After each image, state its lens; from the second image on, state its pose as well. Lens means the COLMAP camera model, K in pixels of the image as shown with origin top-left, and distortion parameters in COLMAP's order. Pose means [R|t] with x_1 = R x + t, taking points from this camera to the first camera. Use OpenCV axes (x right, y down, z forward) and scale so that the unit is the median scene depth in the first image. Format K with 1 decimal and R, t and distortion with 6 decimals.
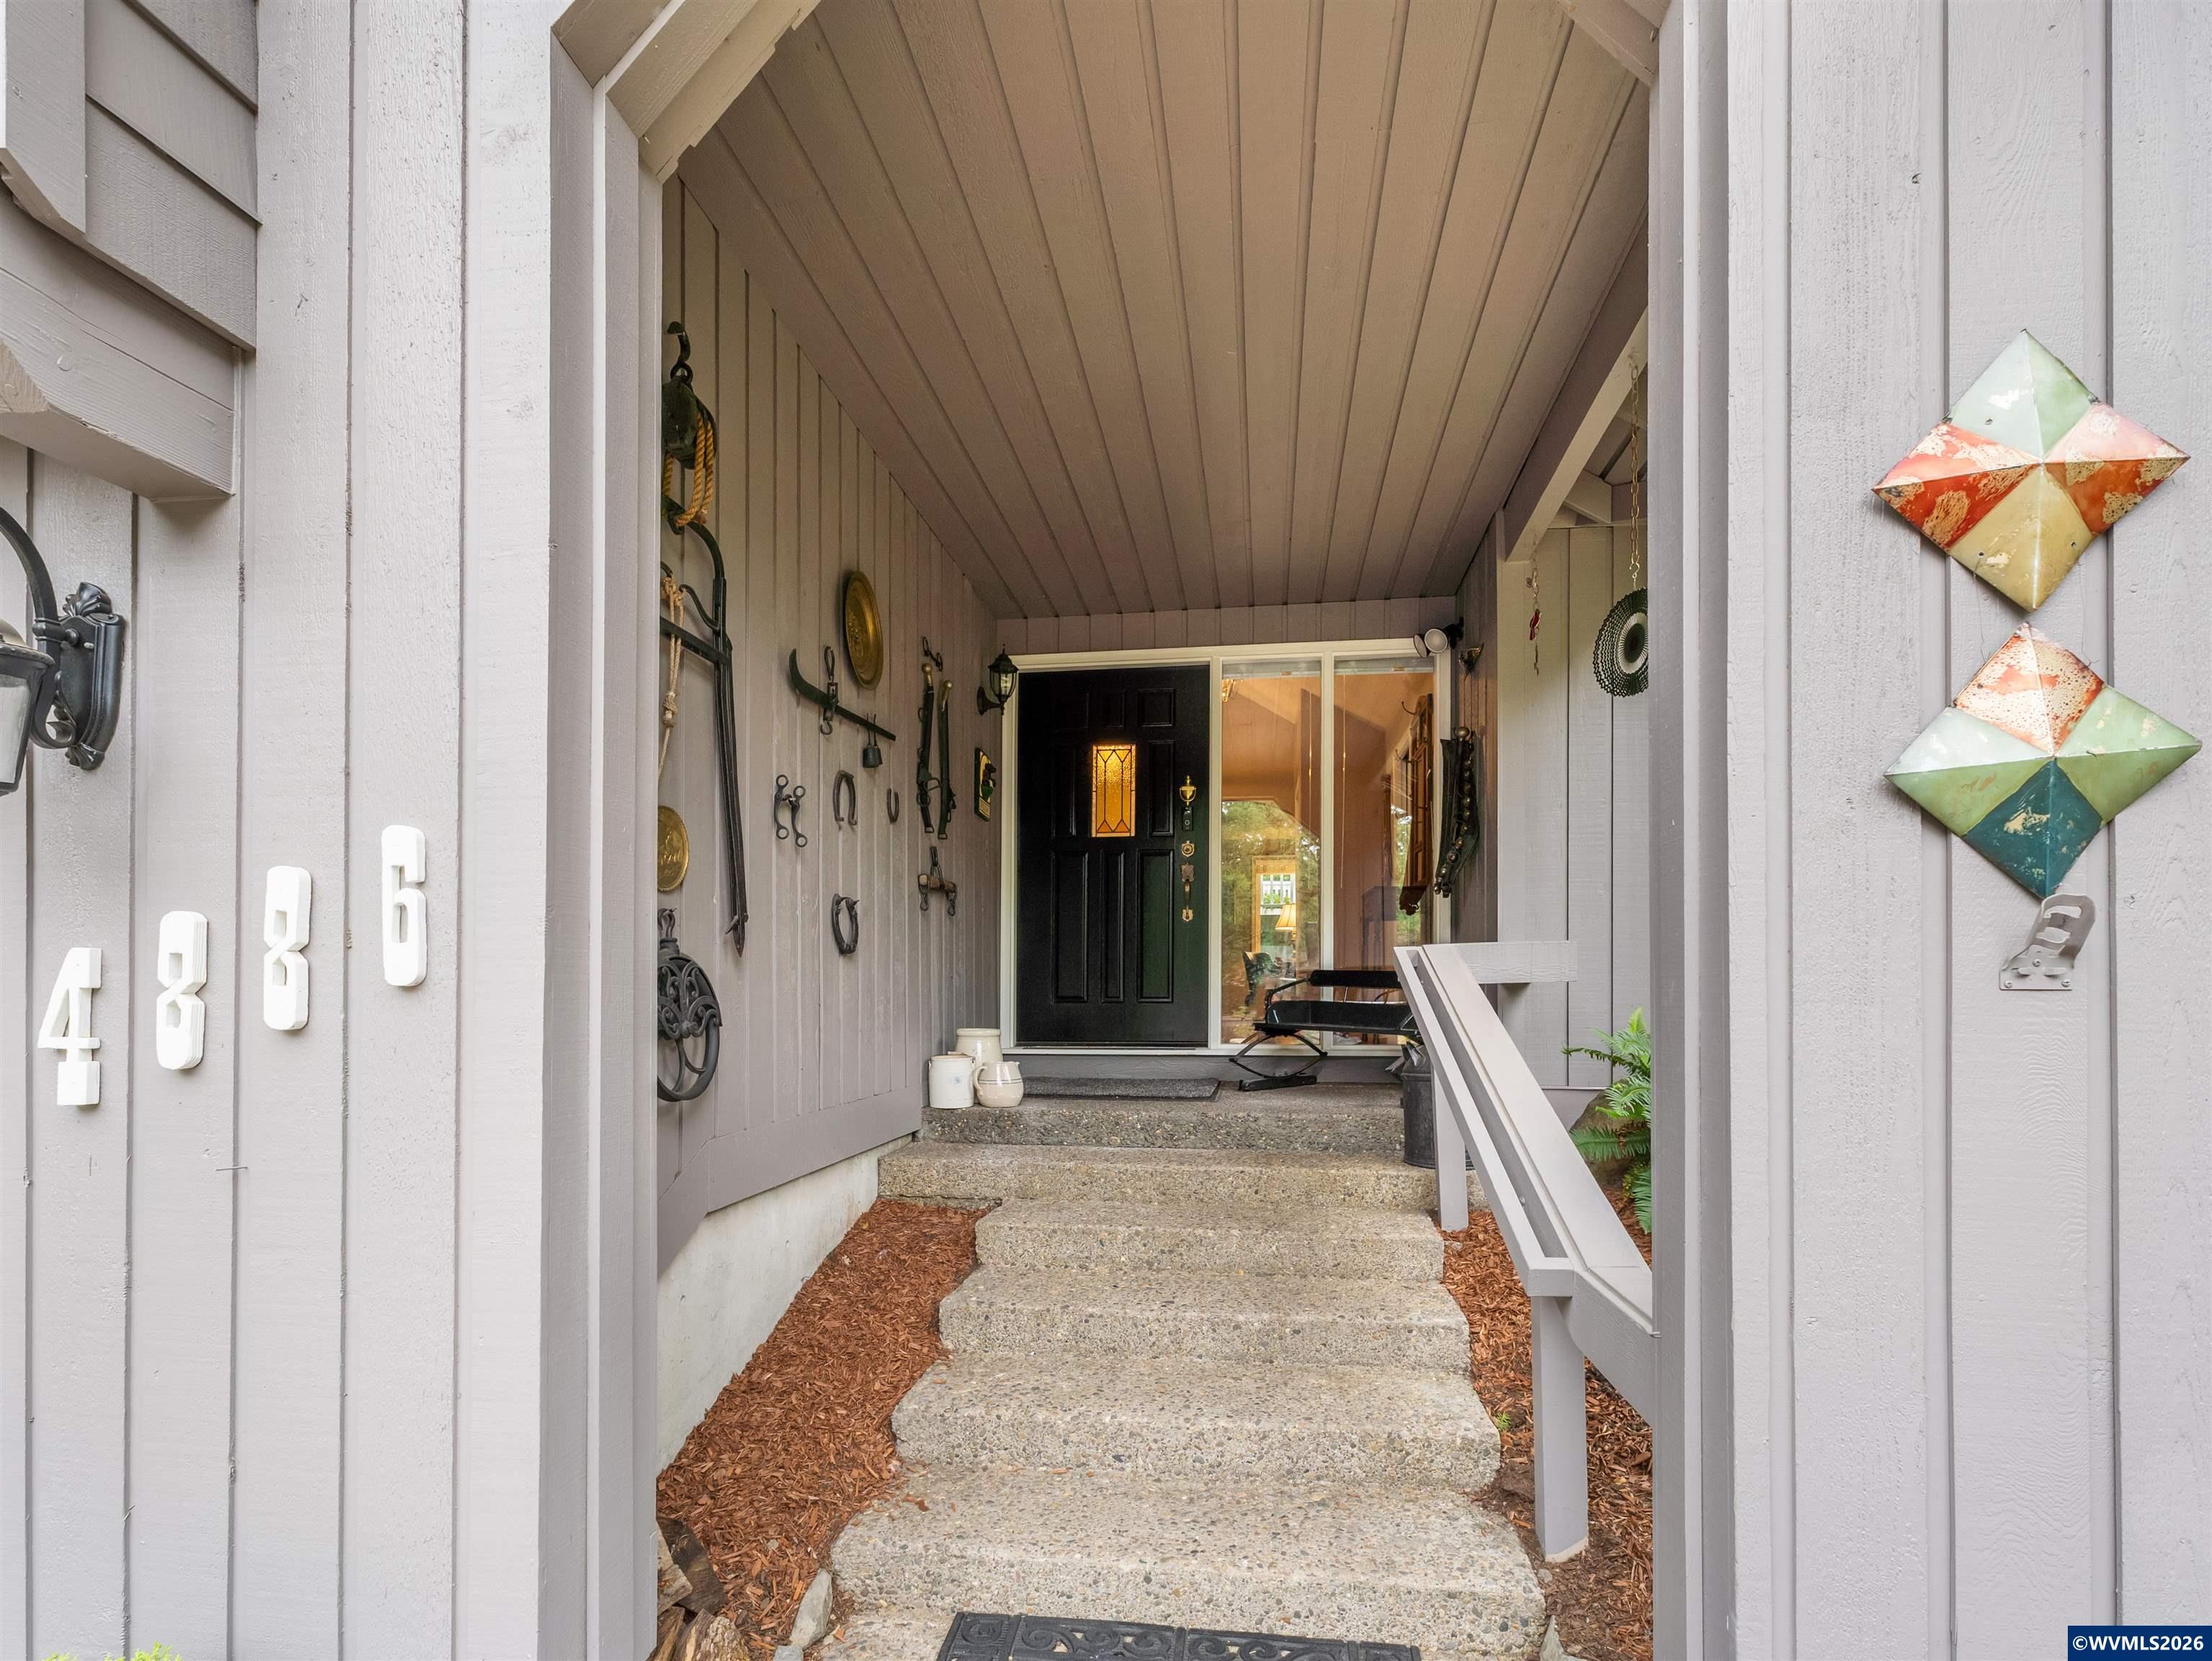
lens RADIAL K [[1098.3, 0, 1115.5], [0, 1098.3, 994.0], [0, 0, 1]] dist [-0.000777, 0.001611]
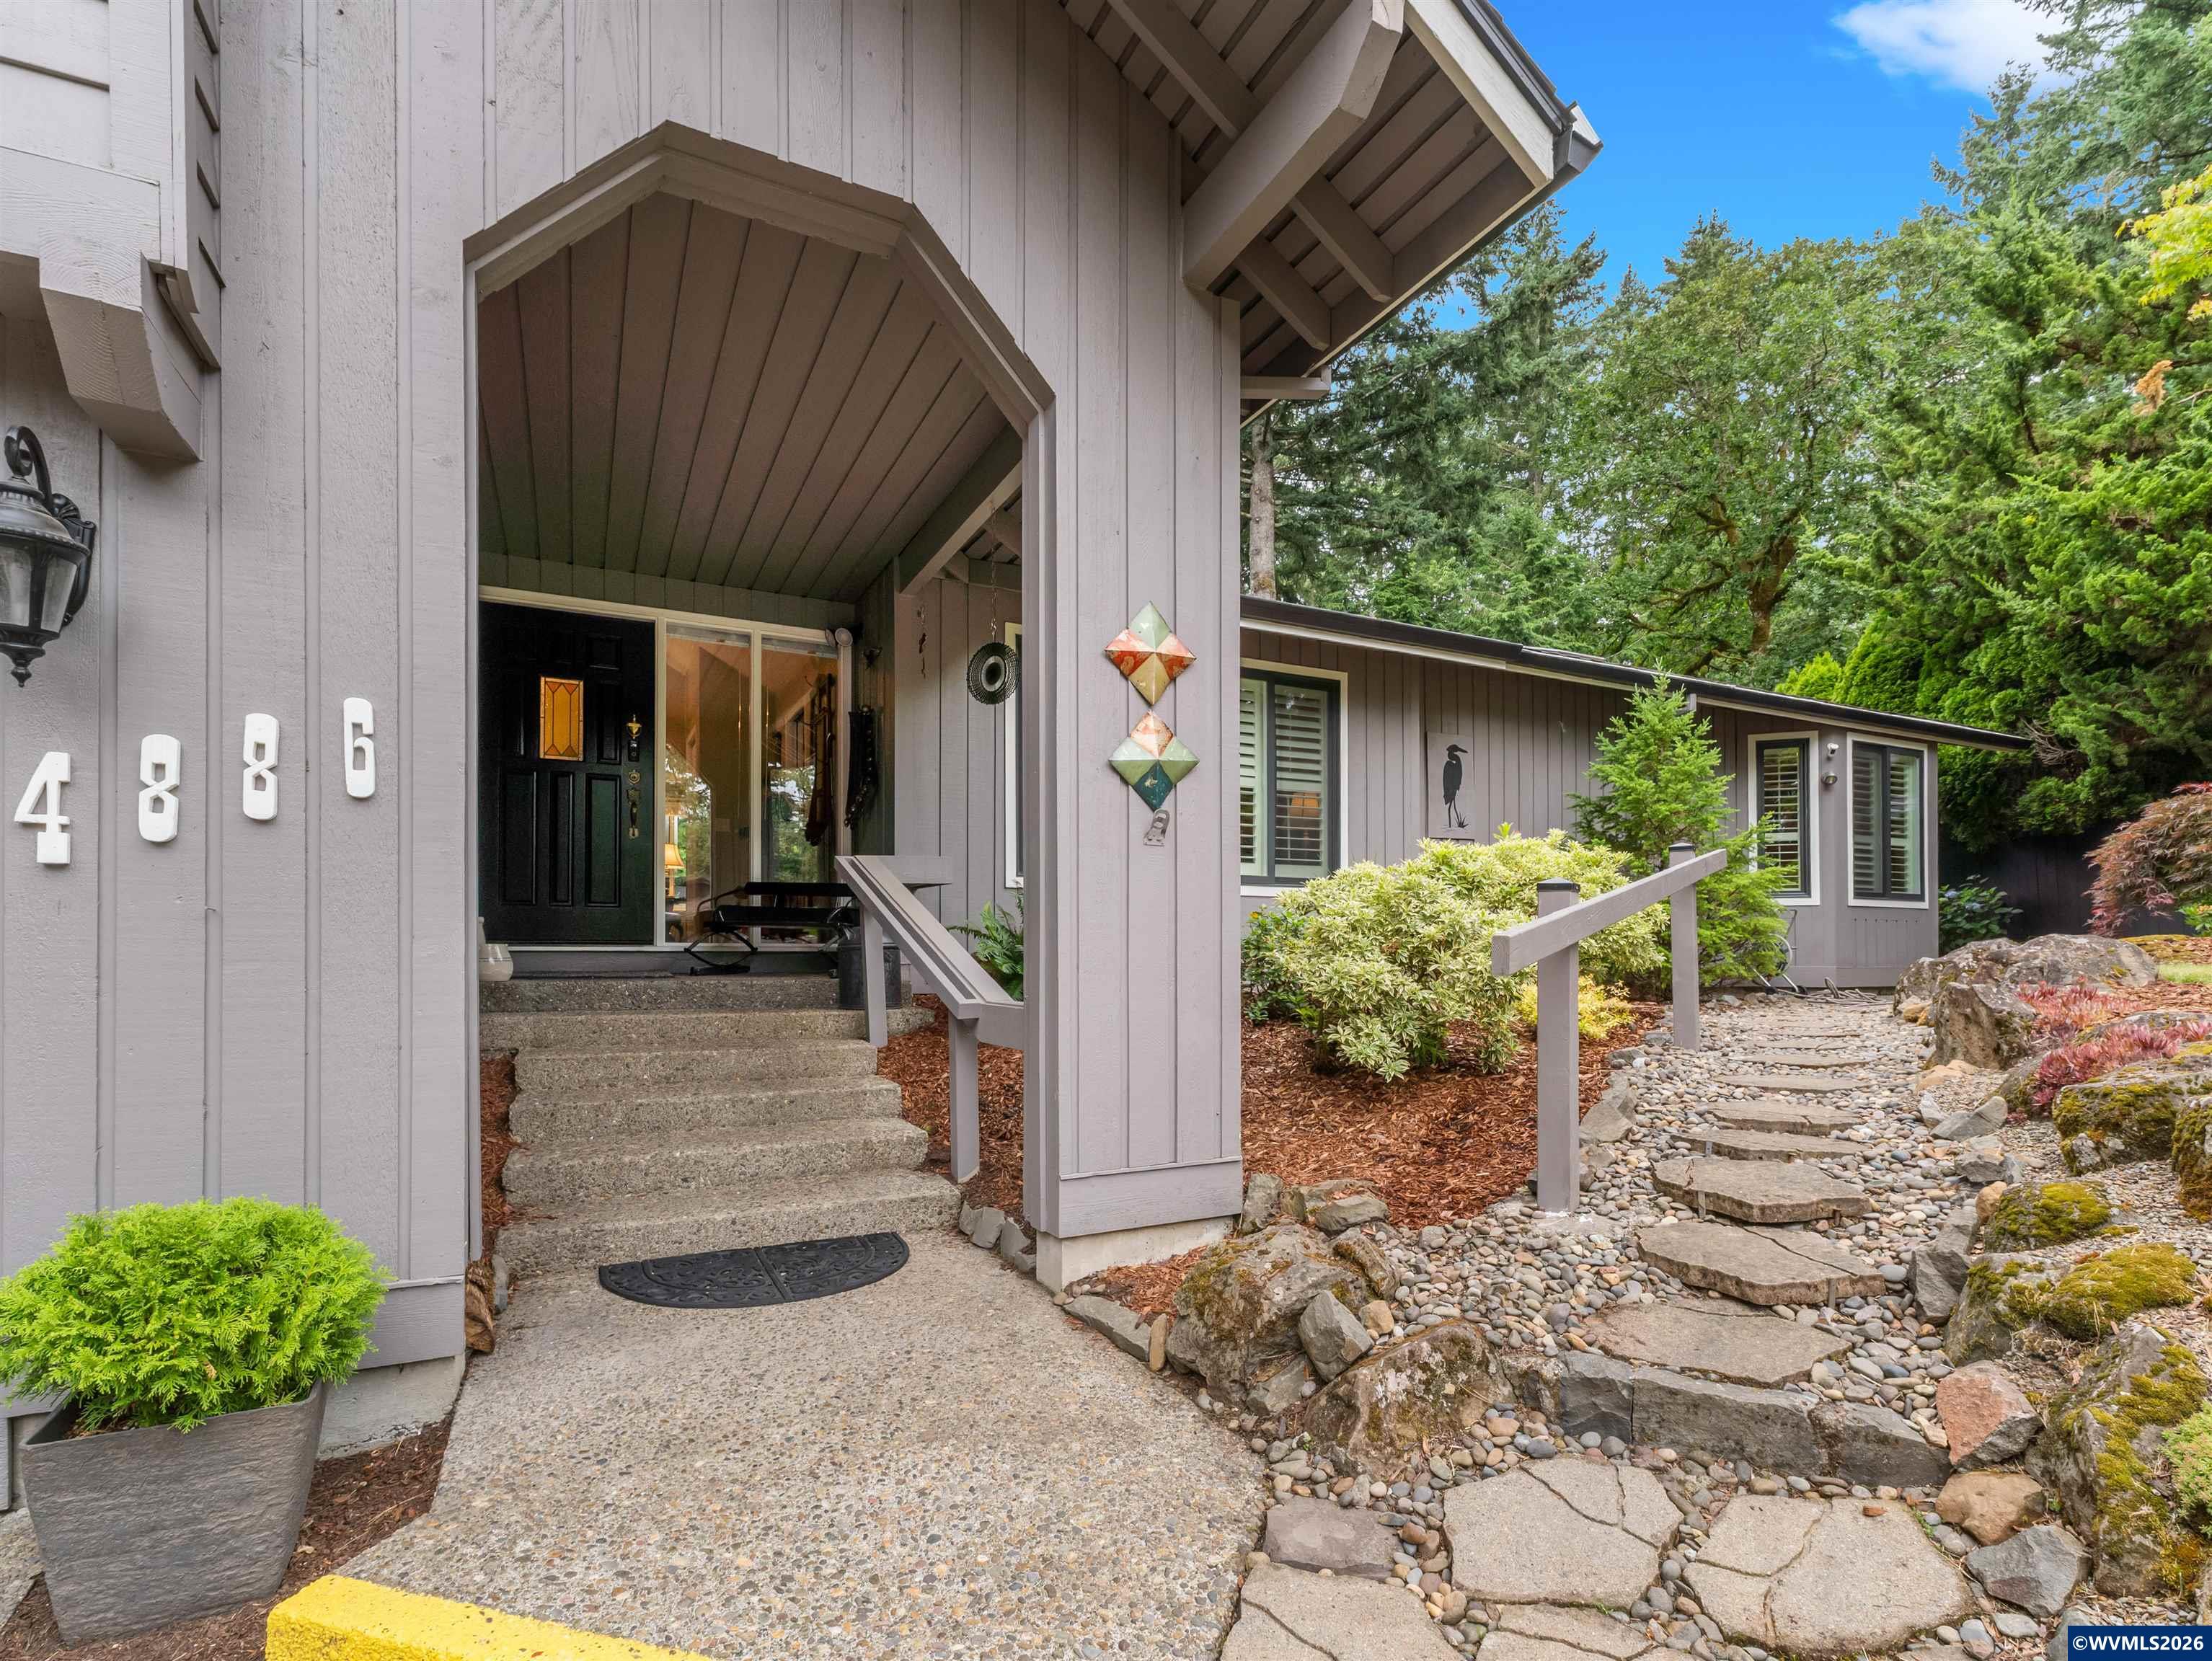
lens RADIAL K [[1098.3, 0, 1115.5], [0, 1098.3, 994.0], [0, 0, 1]] dist [-0.000777, 0.001611]
pose [[0.825101, -0.015834, 0.564764, -0.412249], [-0.002310, 0.999504, 0.031397, 0.147149], [-0.564981, -0.027210, 0.824655, -0.631735]]
